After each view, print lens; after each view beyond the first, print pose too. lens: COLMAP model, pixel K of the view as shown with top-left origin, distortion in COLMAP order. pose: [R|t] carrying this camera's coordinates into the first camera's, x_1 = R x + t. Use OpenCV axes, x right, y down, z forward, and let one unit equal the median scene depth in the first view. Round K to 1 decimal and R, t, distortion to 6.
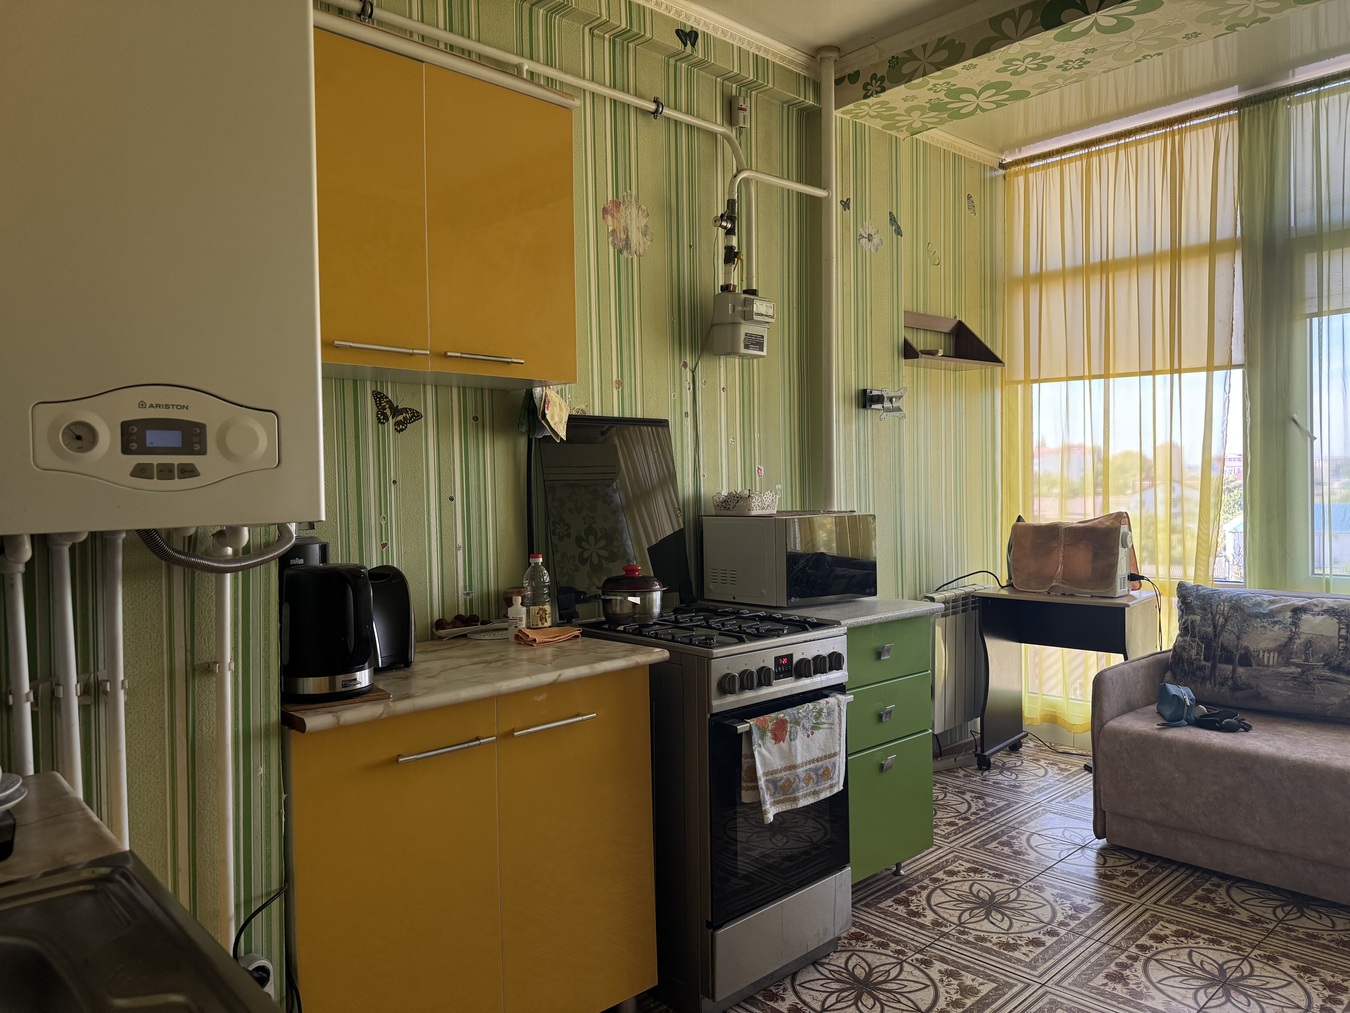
lens RADIAL K [[961.3, 0, 685.9], [0, 961.3, 496.9], [0, 0, 1]] dist [0.065801, -0.056533]
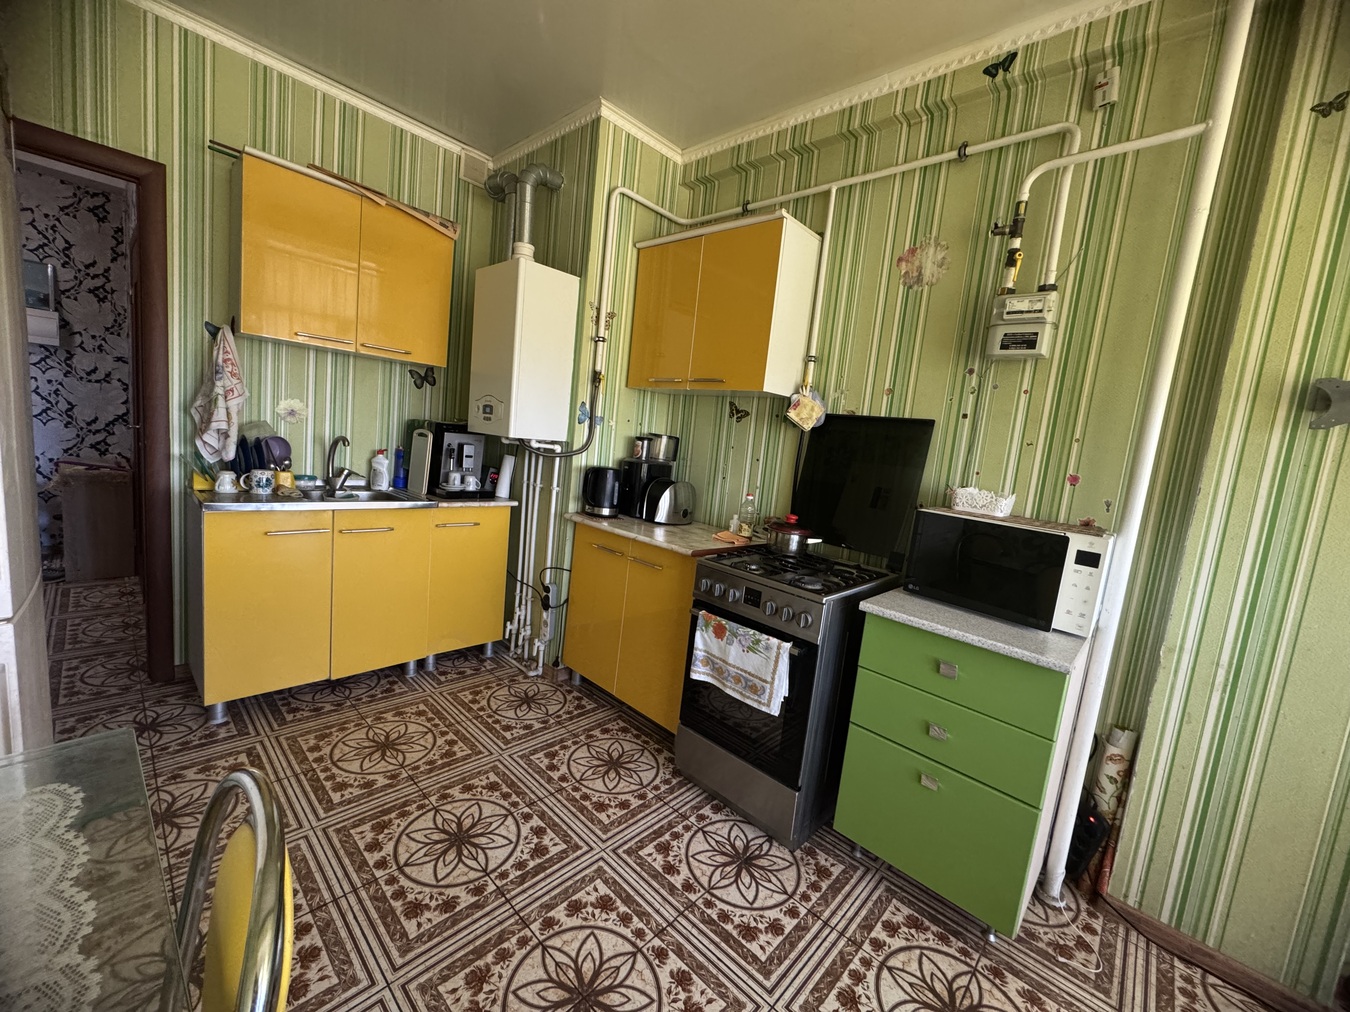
lens RADIAL K [[532.3, 0, 672.2], [0, 532.3, 502.3], [0, 0, 1]] dist [-0.000522, 0.000055]
pose [[0.055354, 0.144671, -0.987930, 0.643976], [-0.121546, 0.983065, 0.137148, -0.031781], [0.991041, 0.112487, 0.072001, 0.656752]]
